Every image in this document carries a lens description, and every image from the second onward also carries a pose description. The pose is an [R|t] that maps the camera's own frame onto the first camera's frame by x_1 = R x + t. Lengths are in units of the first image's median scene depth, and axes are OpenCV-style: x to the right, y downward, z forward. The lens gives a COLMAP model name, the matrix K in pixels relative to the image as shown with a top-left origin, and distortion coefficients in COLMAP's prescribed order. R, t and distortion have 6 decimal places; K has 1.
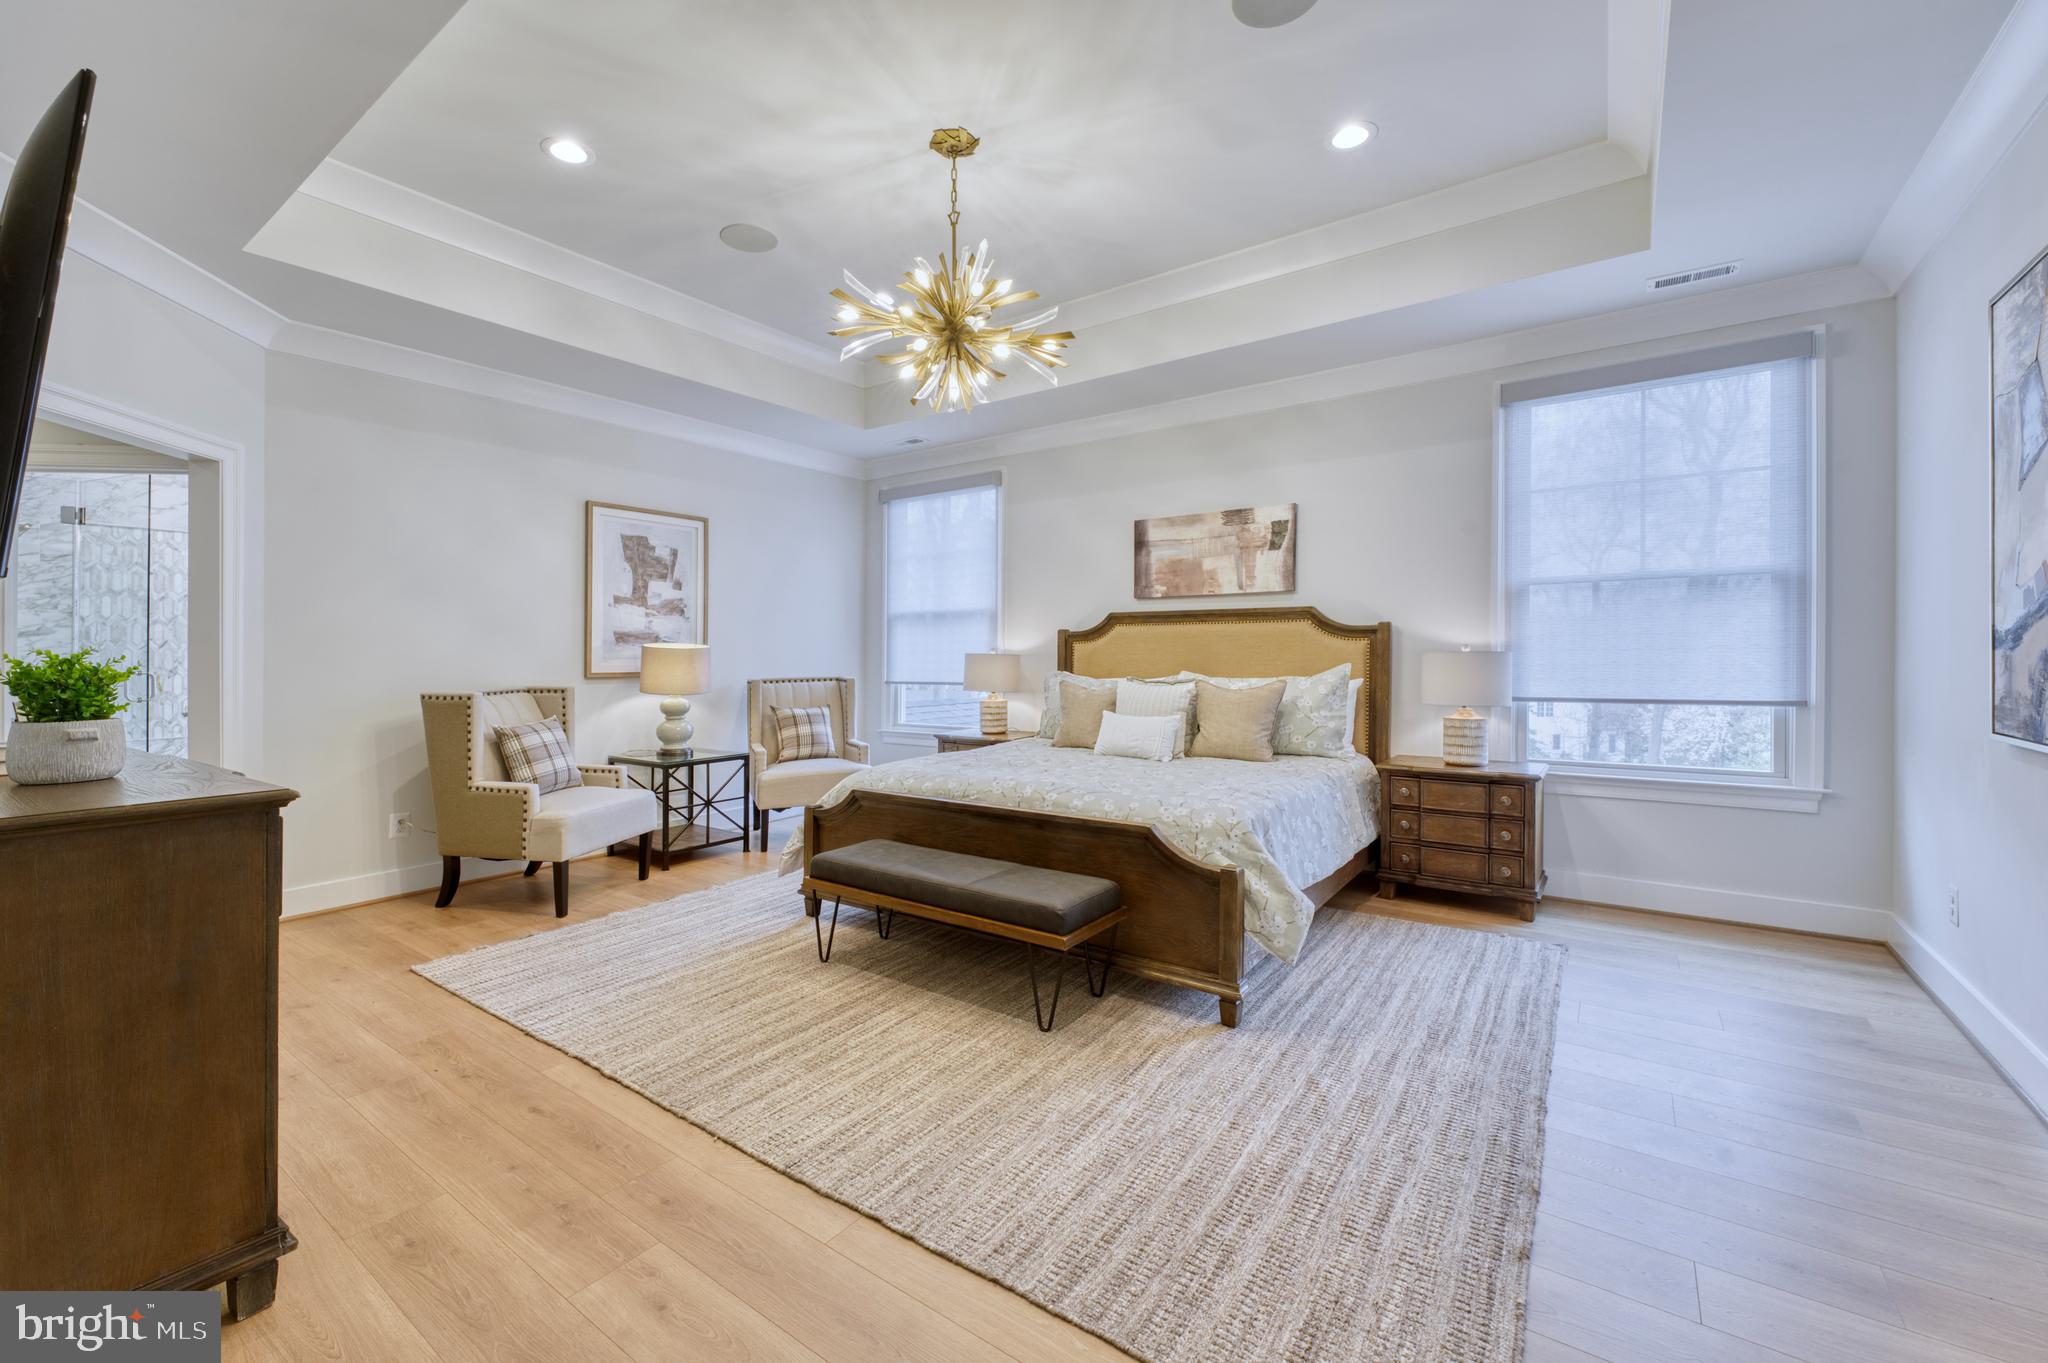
lens RADIAL K [[828.6, 0, 1019.6], [0, 828.6, 650.3], [0, 0, 1]] dist [-0.000615, 0.000008]
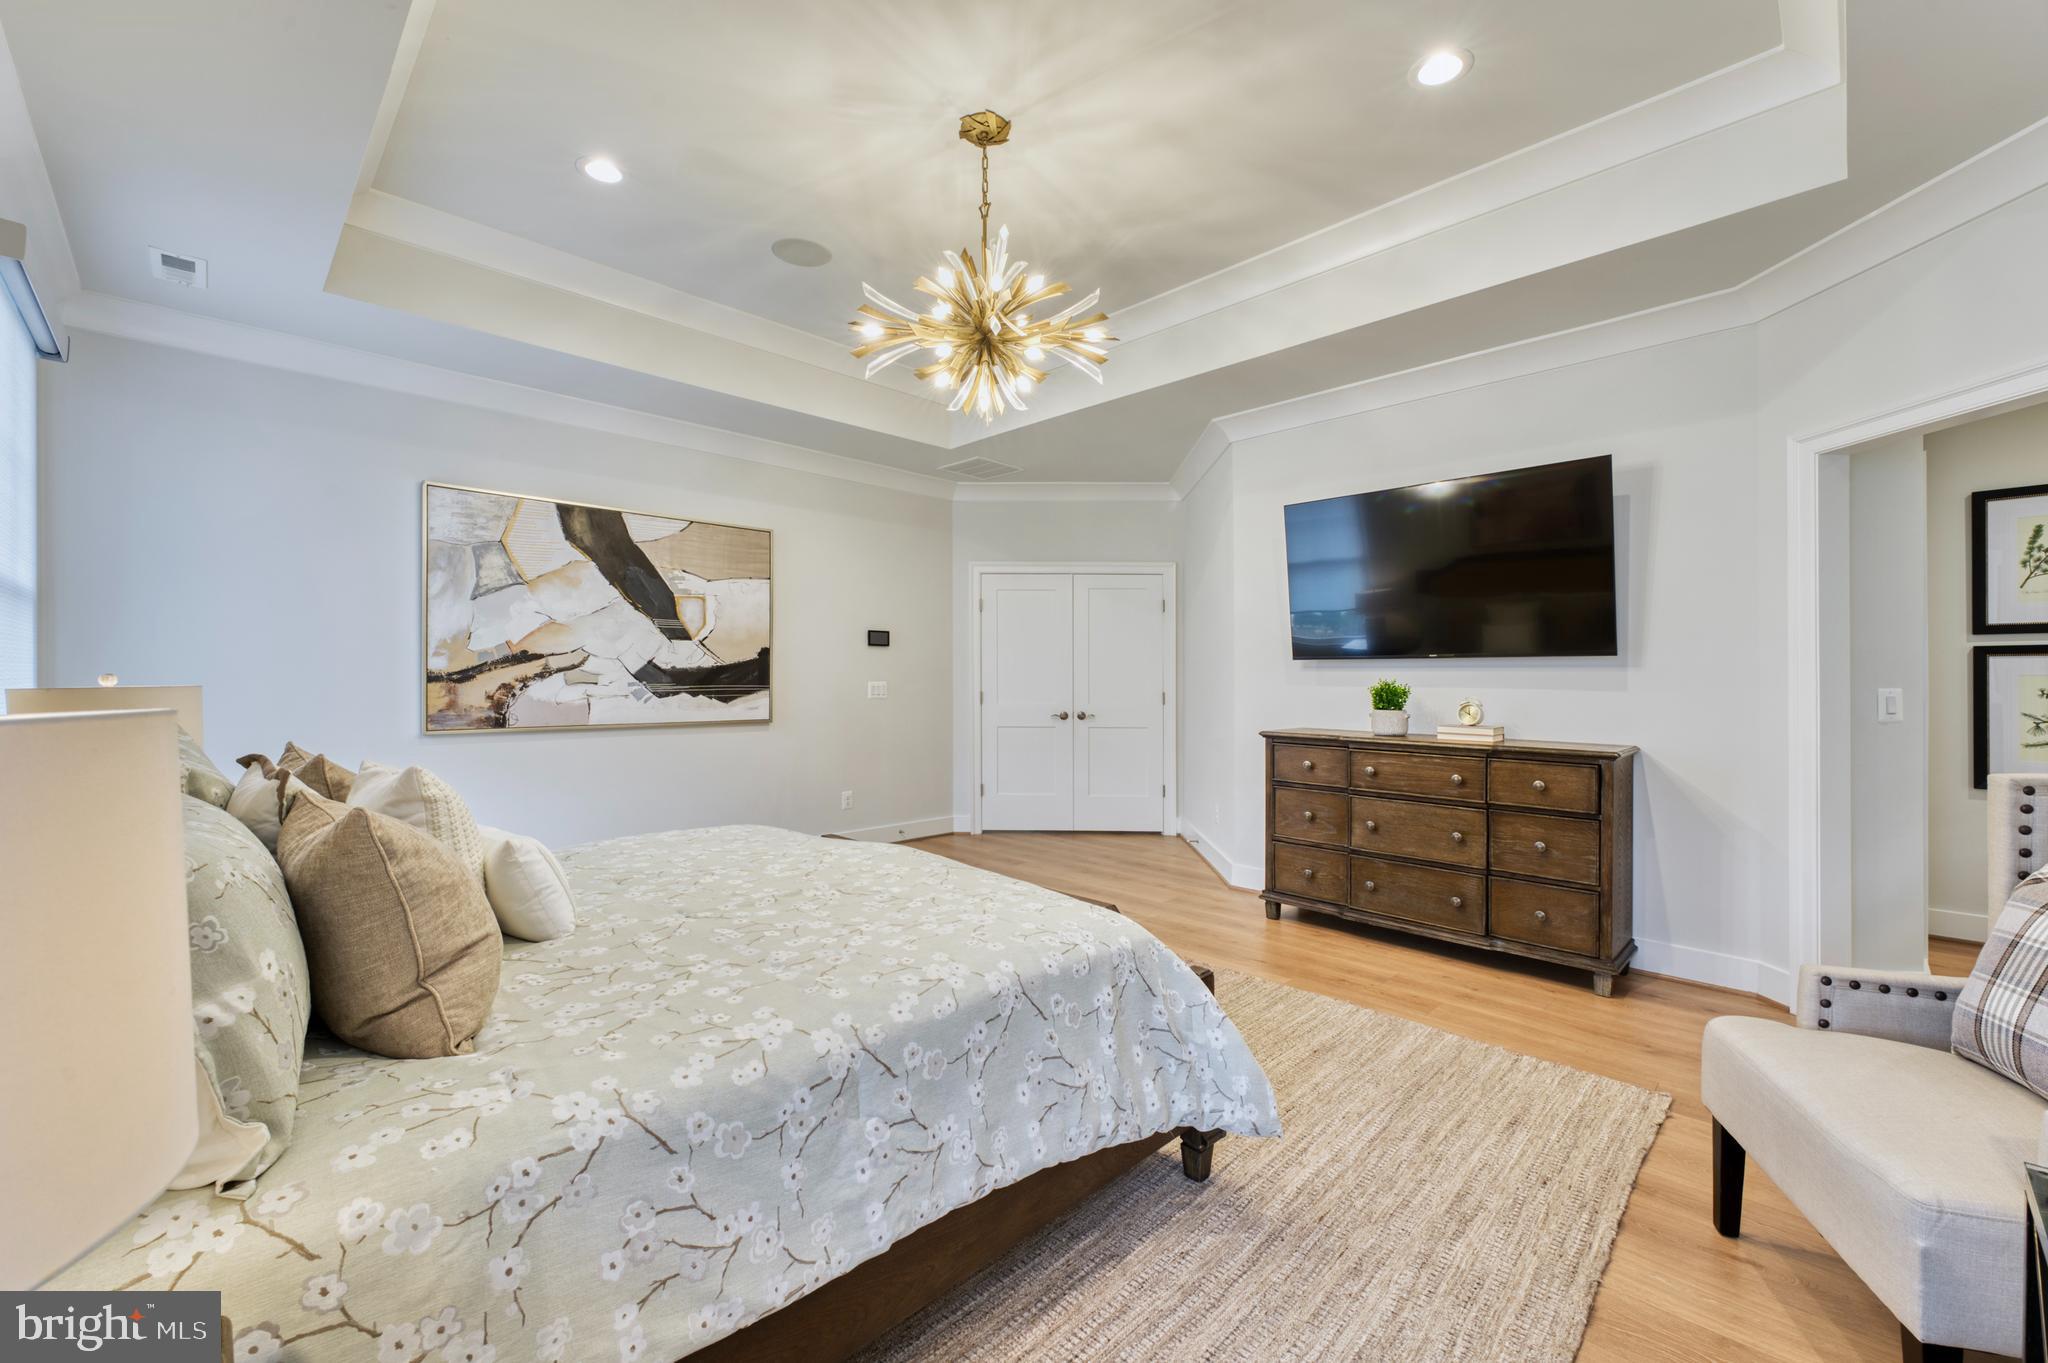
lens RADIAL K [[814.0, 0, 1024.0], [0, 814.0, 681.5], [0, 0, 1]] dist [-0.000882, -0.000209]
pose [[-0.985608, 0.001274, 0.169043, -0.177018], [0.001602, 0.999997, 0.001807, -0.002353], [-0.169040, 0.002052, -0.985607, 1.197697]]
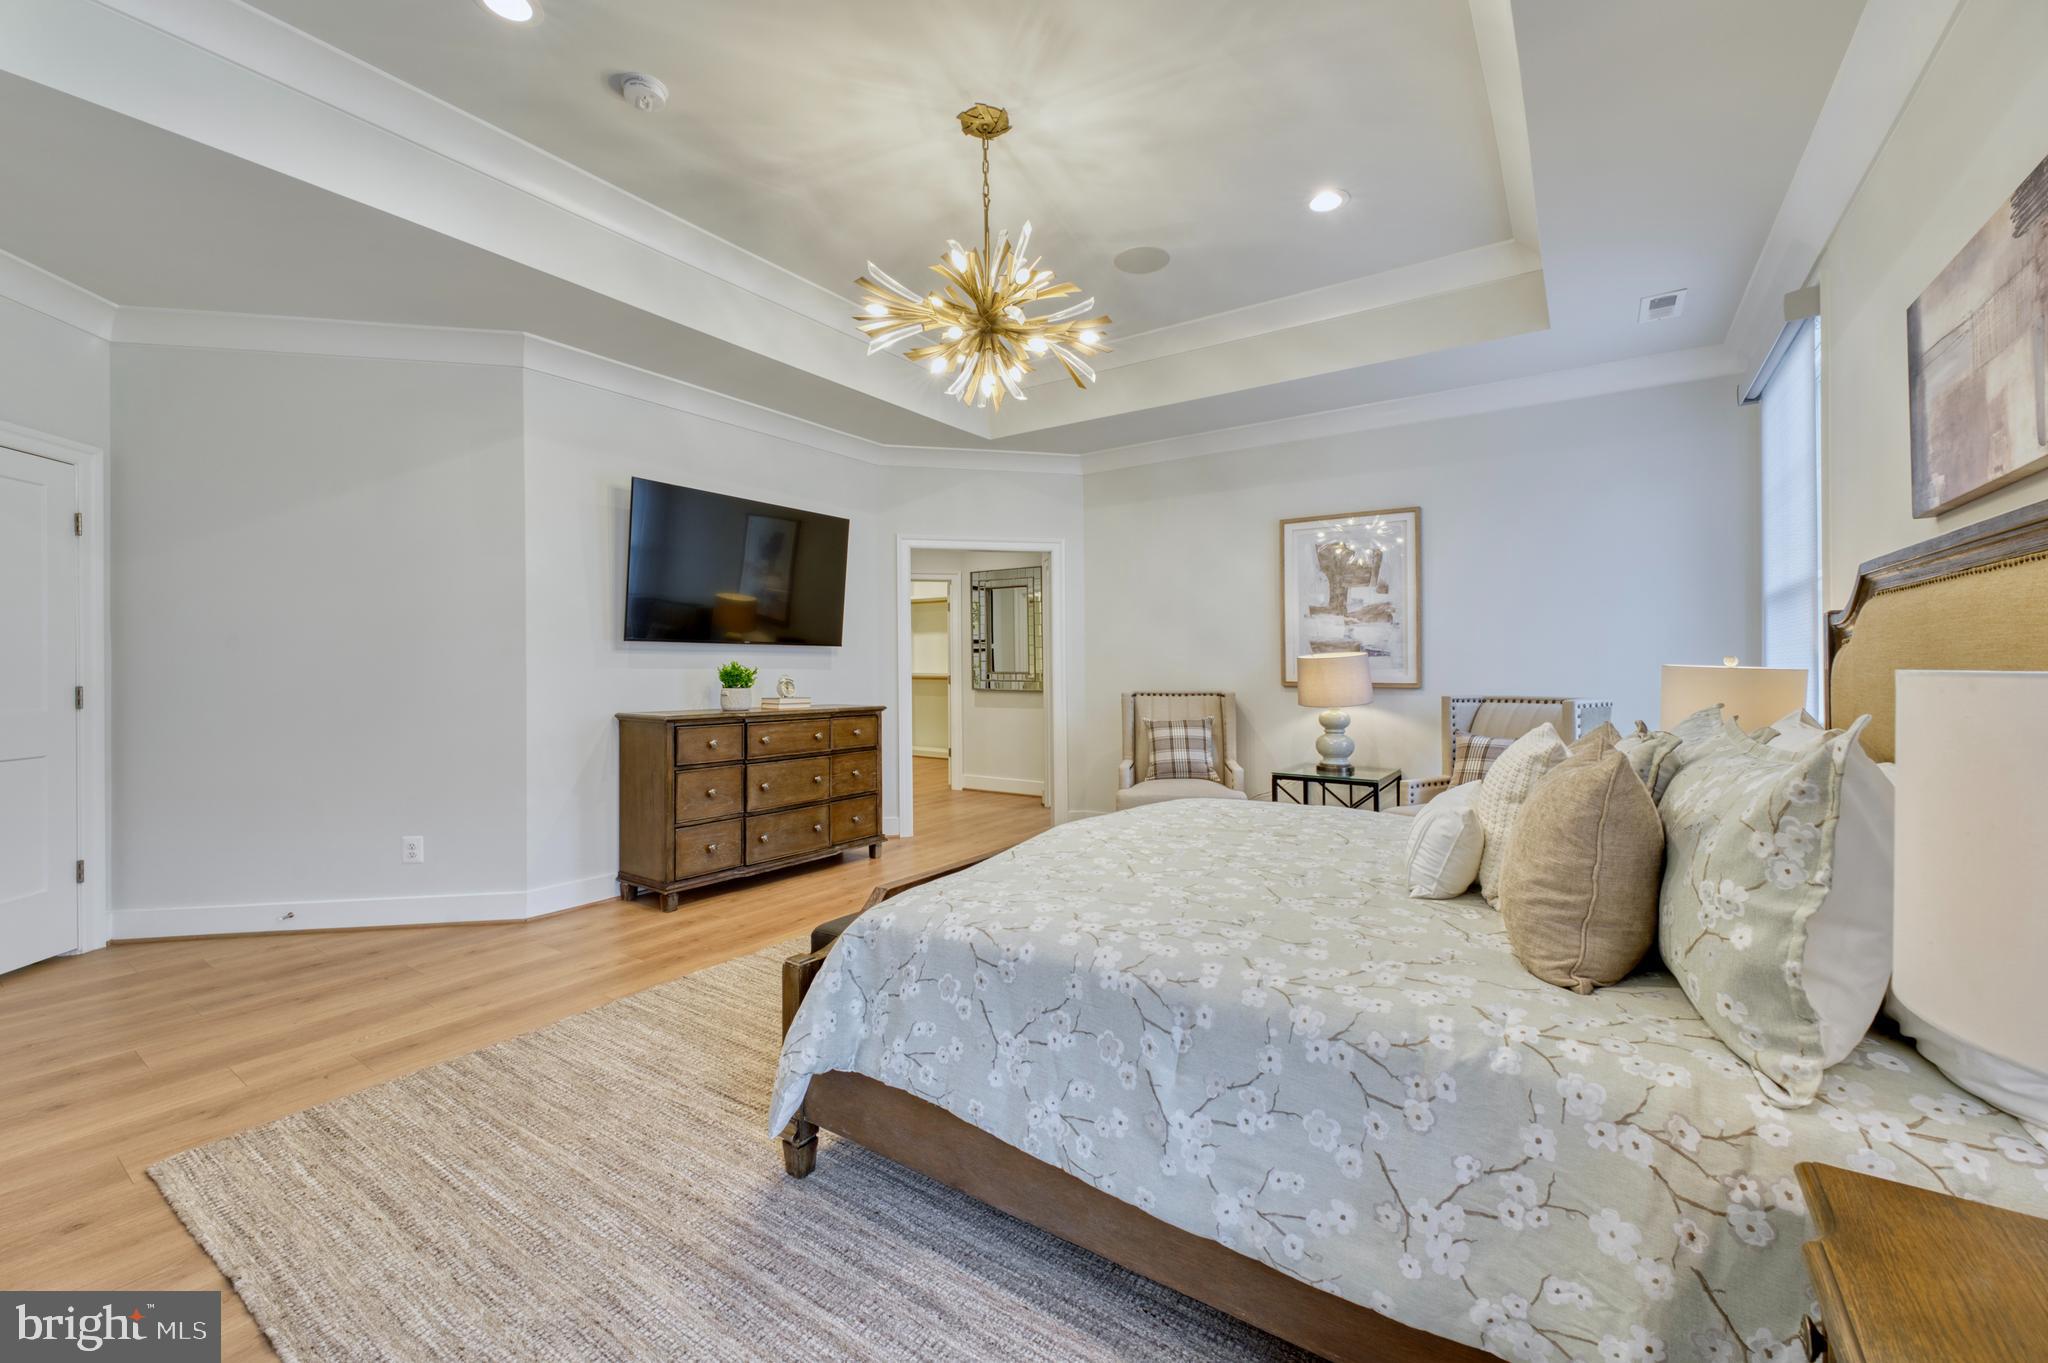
lens RADIAL K [[837.7, 0, 1032.9], [0, 837.7, 658.5], [0, 0, 1]] dist [0.002500, 0.000365]
pose [[0.018816, -0.001526, -0.999822, 0.557076], [0.005125, 0.999986, -0.001430, -0.002264], [0.999810, -0.005098, 0.018824, 0.660892]]
